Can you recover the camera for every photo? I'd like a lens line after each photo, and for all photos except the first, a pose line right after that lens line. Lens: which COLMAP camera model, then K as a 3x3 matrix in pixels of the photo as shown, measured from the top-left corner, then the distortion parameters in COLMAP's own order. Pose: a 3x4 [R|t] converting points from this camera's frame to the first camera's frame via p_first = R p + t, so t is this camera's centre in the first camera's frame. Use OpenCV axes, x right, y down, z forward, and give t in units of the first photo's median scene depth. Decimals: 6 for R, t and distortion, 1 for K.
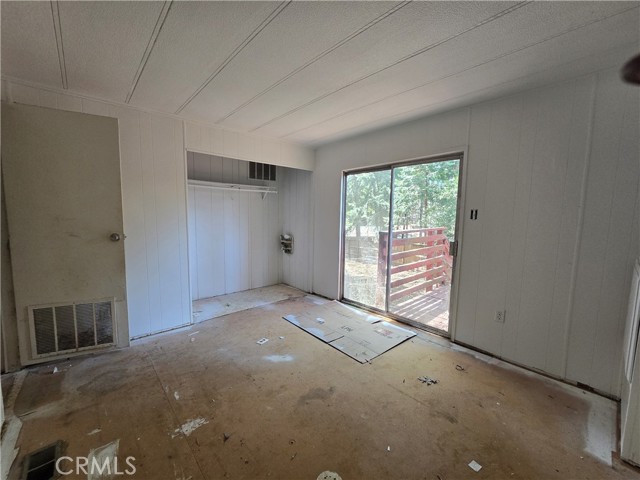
lens RADIAL K [[262.7, 0, 322.0], [0, 262.7, 239.0], [0, 0, 1]] dist [-0.003764, 0.000941]
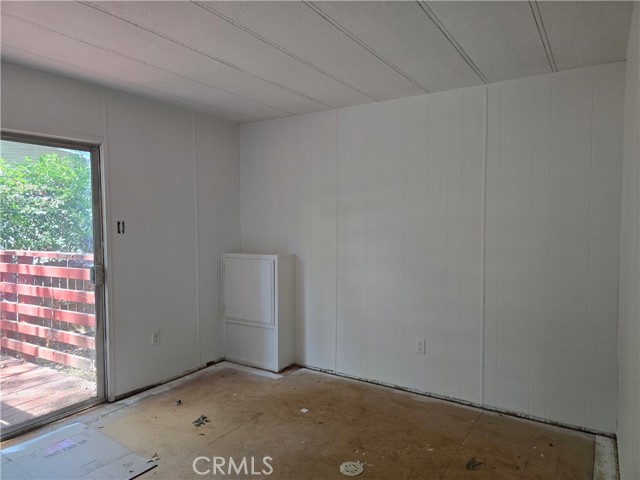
lens RADIAL K [[432.2, 0, 321.9], [0, 432.2, 240.4], [0, 0, 1]] dist [0.050331, -0.040738]
pose [[-0.264454, -0.054001, 0.962885, -0.955651], [0.092788, 0.992374, 0.081138, -0.116109], [-0.959924, 0.110802, -0.257427, 0.843067]]
